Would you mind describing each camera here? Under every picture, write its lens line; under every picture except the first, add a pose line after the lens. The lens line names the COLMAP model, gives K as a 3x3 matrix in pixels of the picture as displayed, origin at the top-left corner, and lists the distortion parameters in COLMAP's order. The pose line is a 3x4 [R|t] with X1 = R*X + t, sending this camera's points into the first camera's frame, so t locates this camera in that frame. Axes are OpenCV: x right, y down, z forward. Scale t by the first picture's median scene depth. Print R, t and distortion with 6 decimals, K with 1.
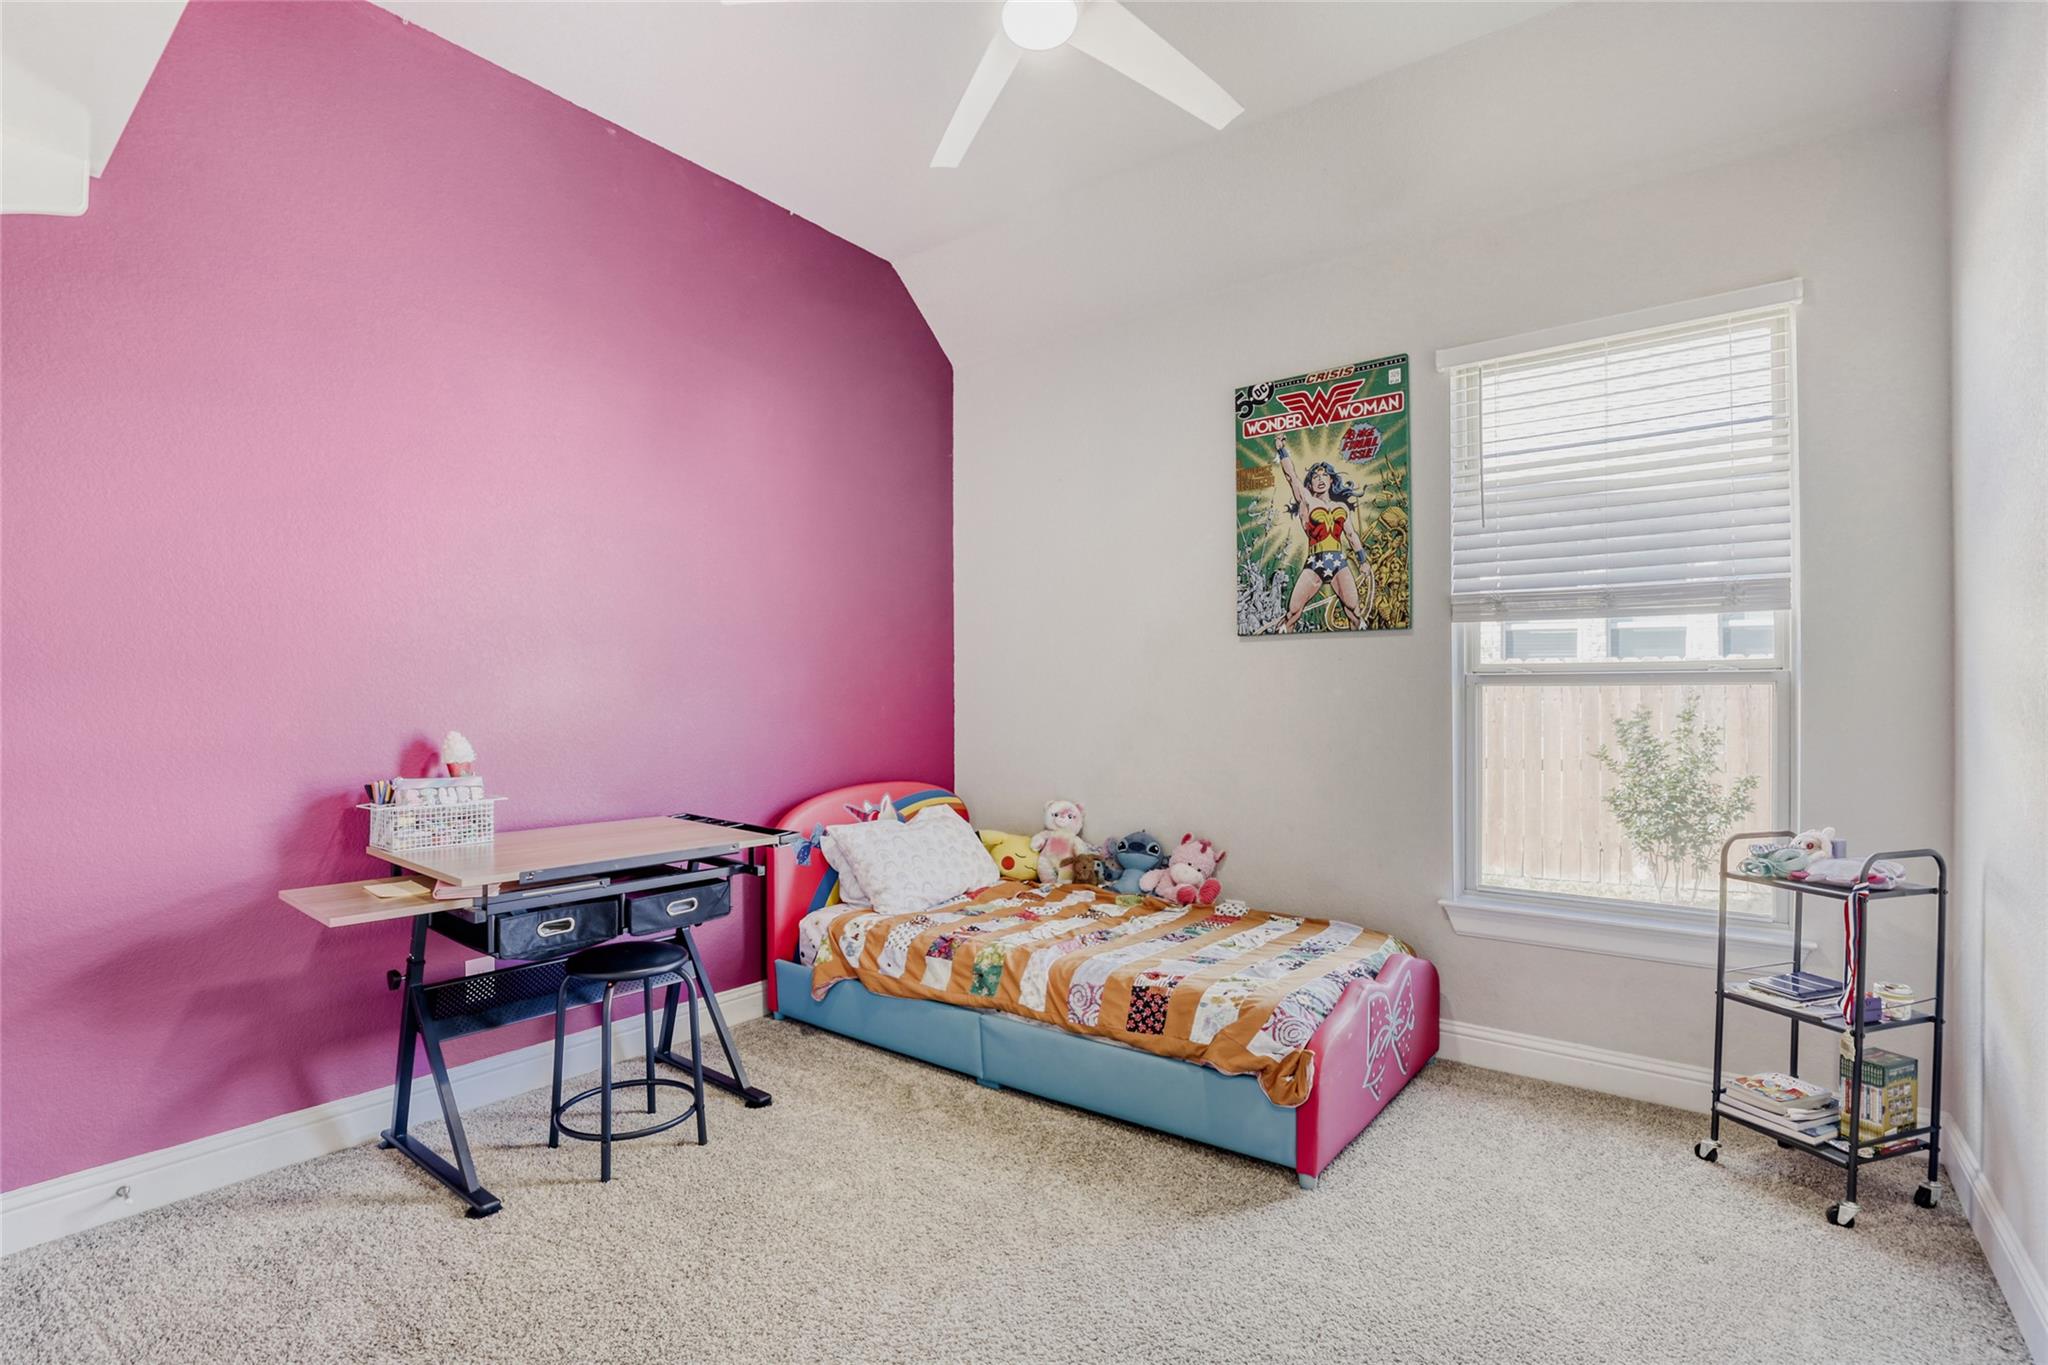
lens RADIAL K [[960.6, 0, 1036.1], [0, 960.6, 701.2], [0, 0, 1]] dist [-0.018253, 0.000706]
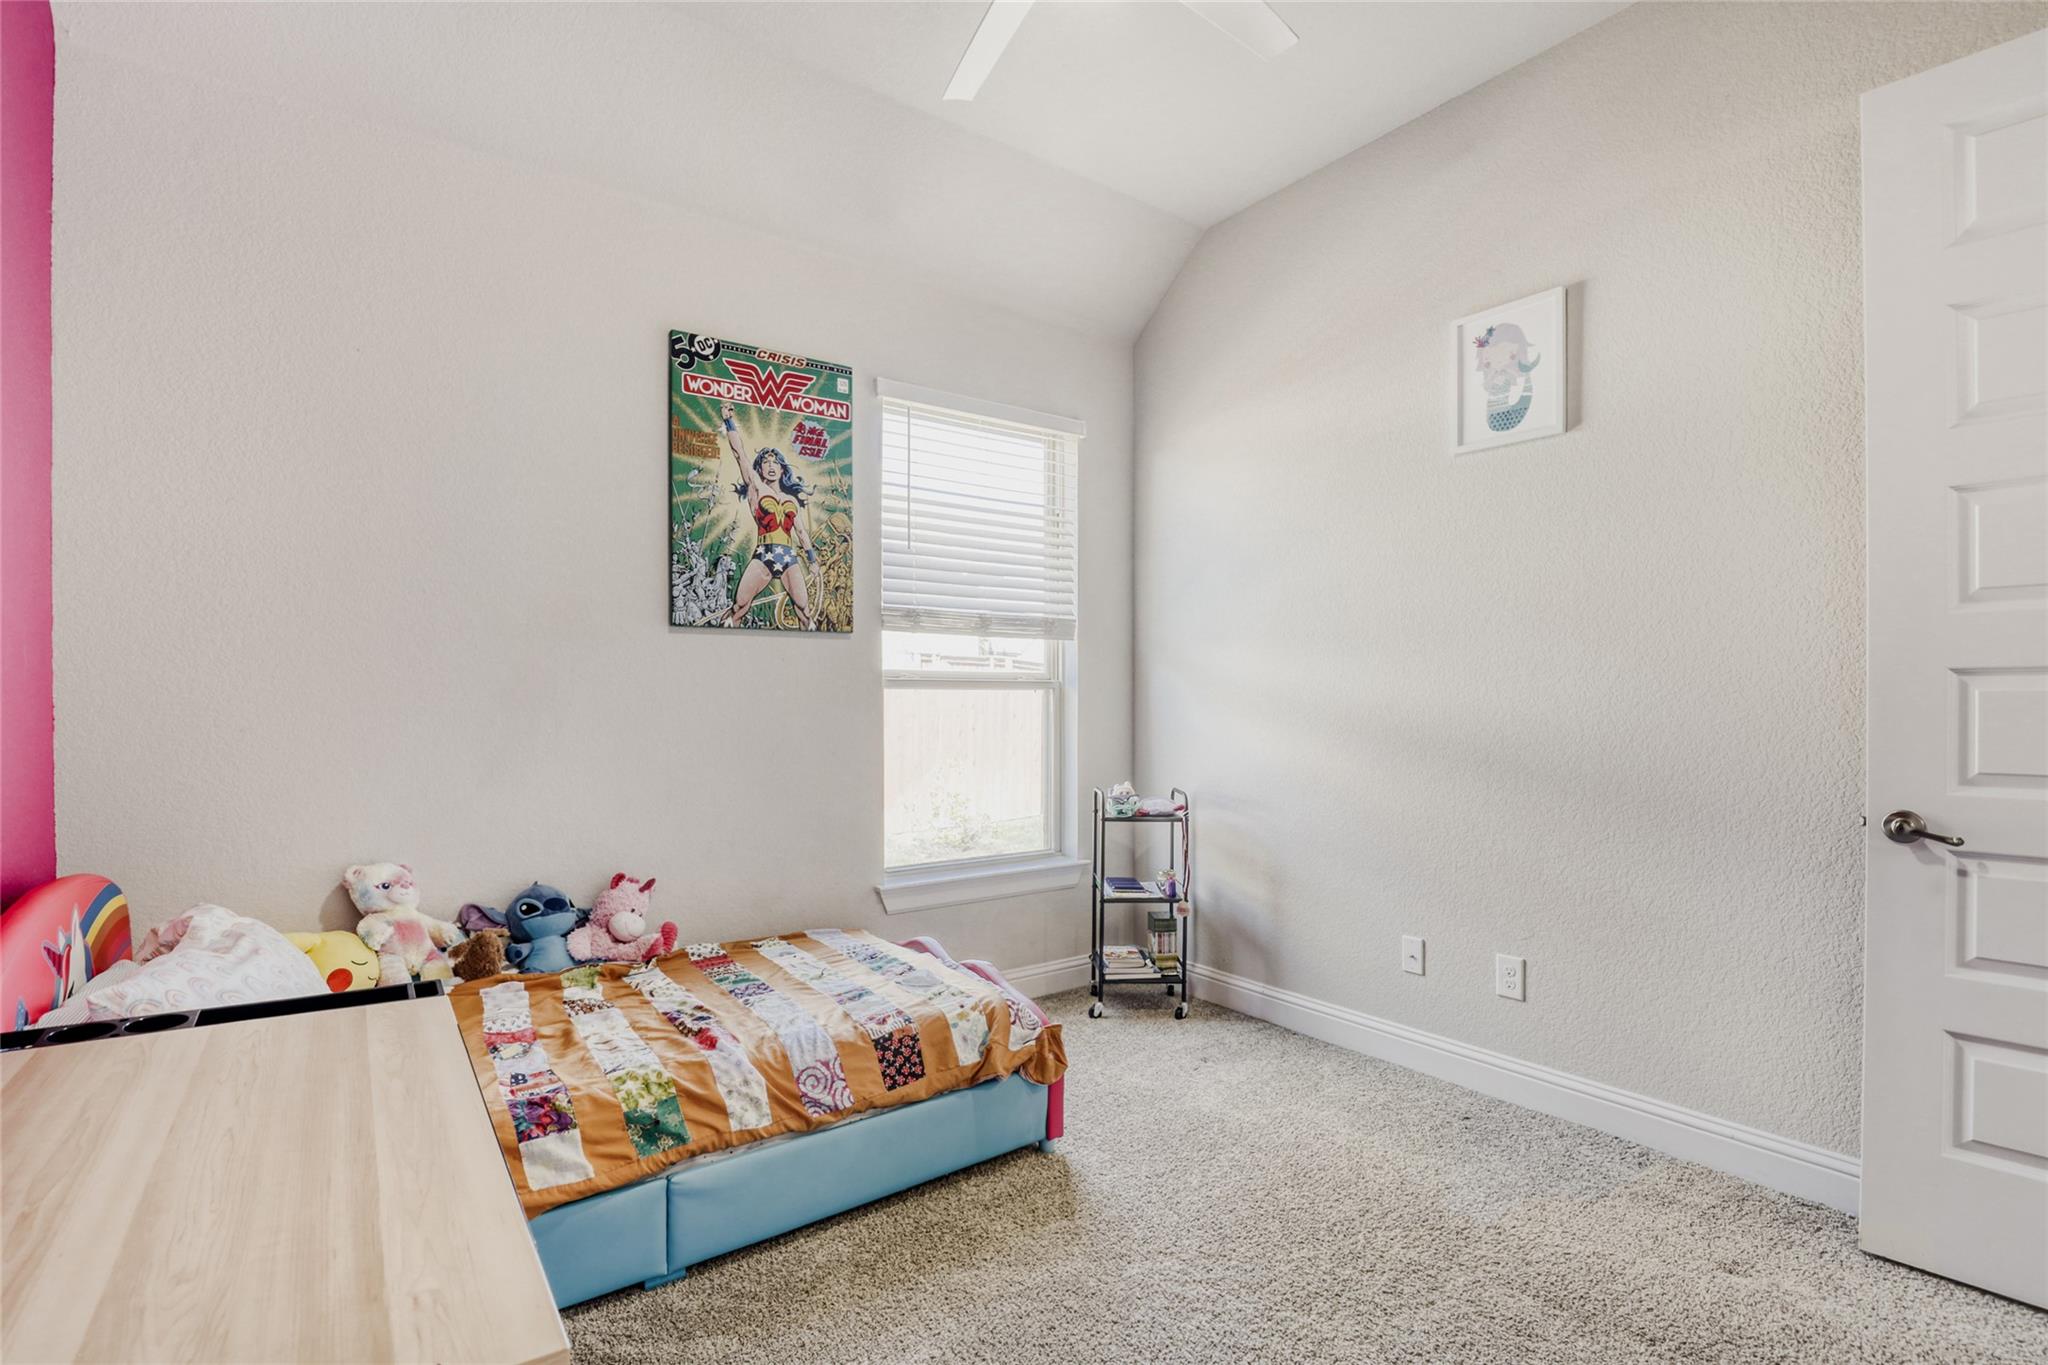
lens RADIAL K [[960.6, 0, 1036.1], [0, 960.6, 701.2], [0, 0, 1]] dist [-0.018253, 0.000706]
pose [[0.293156, -0.003765, 0.956057, -0.528920], [0.002025, 0.999992, 0.003317, -0.004700], [-0.956063, 0.000963, 0.293161, 0.484880]]
